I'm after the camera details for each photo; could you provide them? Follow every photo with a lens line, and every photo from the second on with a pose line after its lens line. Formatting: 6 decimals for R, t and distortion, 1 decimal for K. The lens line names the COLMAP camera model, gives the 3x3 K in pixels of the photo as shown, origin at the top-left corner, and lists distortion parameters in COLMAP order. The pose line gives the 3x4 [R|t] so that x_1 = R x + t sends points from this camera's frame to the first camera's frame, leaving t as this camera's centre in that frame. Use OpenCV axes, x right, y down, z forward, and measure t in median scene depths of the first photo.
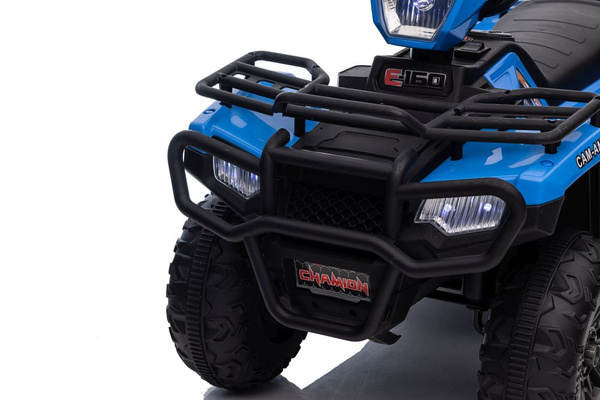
lens RADIAL K [[1506.2, 0, 300.0], [0, 1506.2, 200.0], [0, 0, 1]] dist [-0.003895, -0.240627]
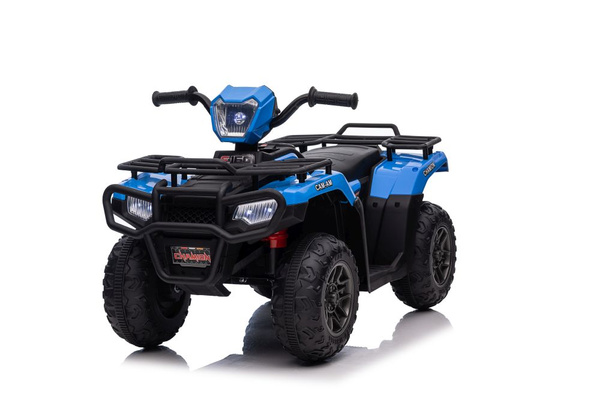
lens RADIAL K [[1434.4, 0, 300.0], [0, 1434.4, 200.0], [0, 0, 1]] dist [0.236723, 0.037382]
pose [[0.998443, -0.025220, 0.049765, 0.068374], [0.035426, 0.975681, -0.216314, 0.372588], [-0.043099, 0.217740, 0.975055, -0.762659]]
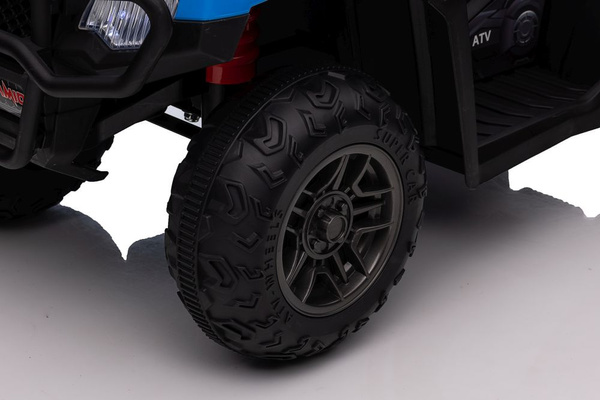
lens RADIAL K [[1794.3, 0, 300.0], [0, 1794.3, 200.0], [0, 0, 1]] dist [0.113549, 0.576470]
pose [[0.955528, 0.129666, -0.264866, 0.429328], [-0.101434, 0.987858, 0.117678, -0.018138], [0.276909, -0.085578, 0.957078, 0.111760]]
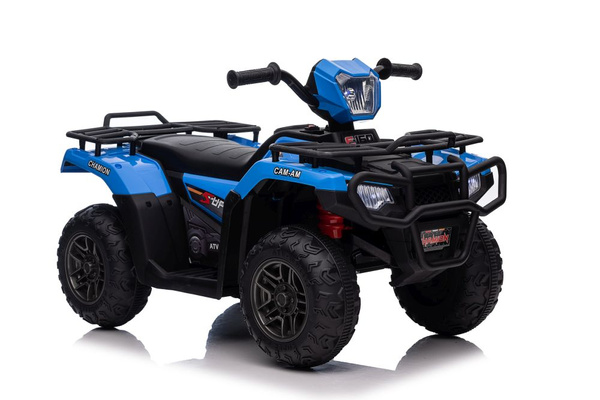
lens RADIAL K [[1434.4, 0, 300.0], [0, 1434.4, 200.0], [0, 0, 1]] dist [0.236723, 0.037382]
pose [[0.316594, -0.116435, 0.941388, -1.560302], [0.326361, 0.945218, 0.007152, -0.051249], [-0.890650, 0.304968, 0.337250, 0.555347]]
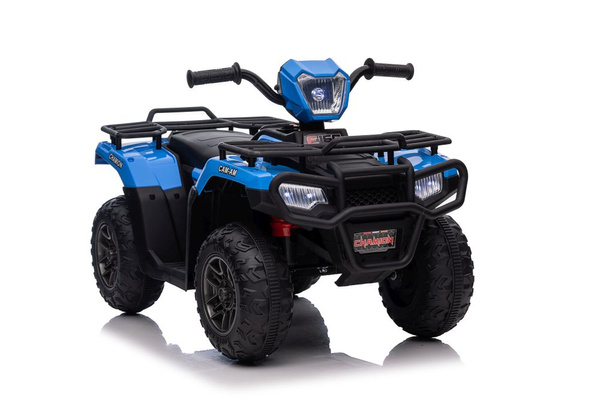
lens RADIAL K [[1434.4, 0, 300.0], [0, 1434.4, 200.0], [0, 0, 1]] dist [0.236723, 0.037382]
pose [[0.561824, -0.113698, 0.819406, -1.355817], [0.292091, 0.953977, -0.067901, 0.094037], [-0.773974, 0.277489, 0.569178, 0.109885]]
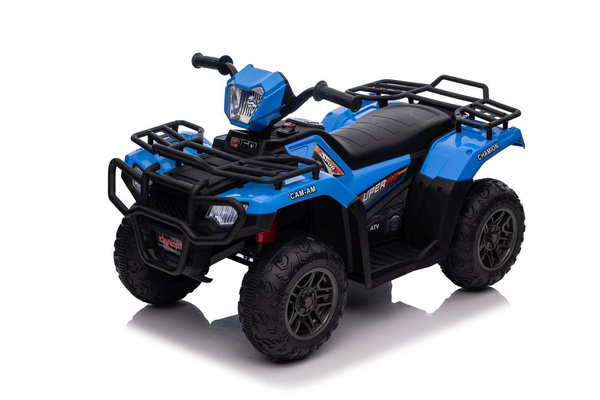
lens RADIAL K [[1434.4, 0, 300.0], [0, 1434.4, 200.0], [0, 0, 1]] dist [0.236723, 0.037382]
pose [[0.959516, 0.113455, -0.257794, 0.635665], [-0.119706, 0.992772, -0.008631, -0.005308], [0.254951, 0.039141, 0.966161, -0.721459]]
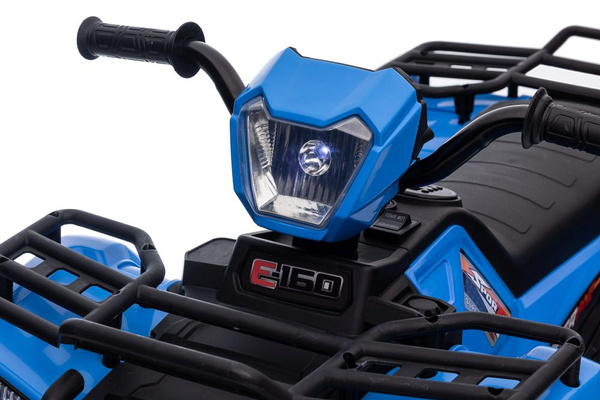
lens RADIAL K [[1794.3, 0, 300.0], [0, 1794.3, 200.0], [0, 0, 1]] dist [0.113549, 0.576470]
pose [[0.998981, 0.042576, 0.014987, 0.068118], [-0.042767, 0.999005, 0.012614, -0.129902], [-0.014435, -0.013242, 0.999808, 0.242326]]
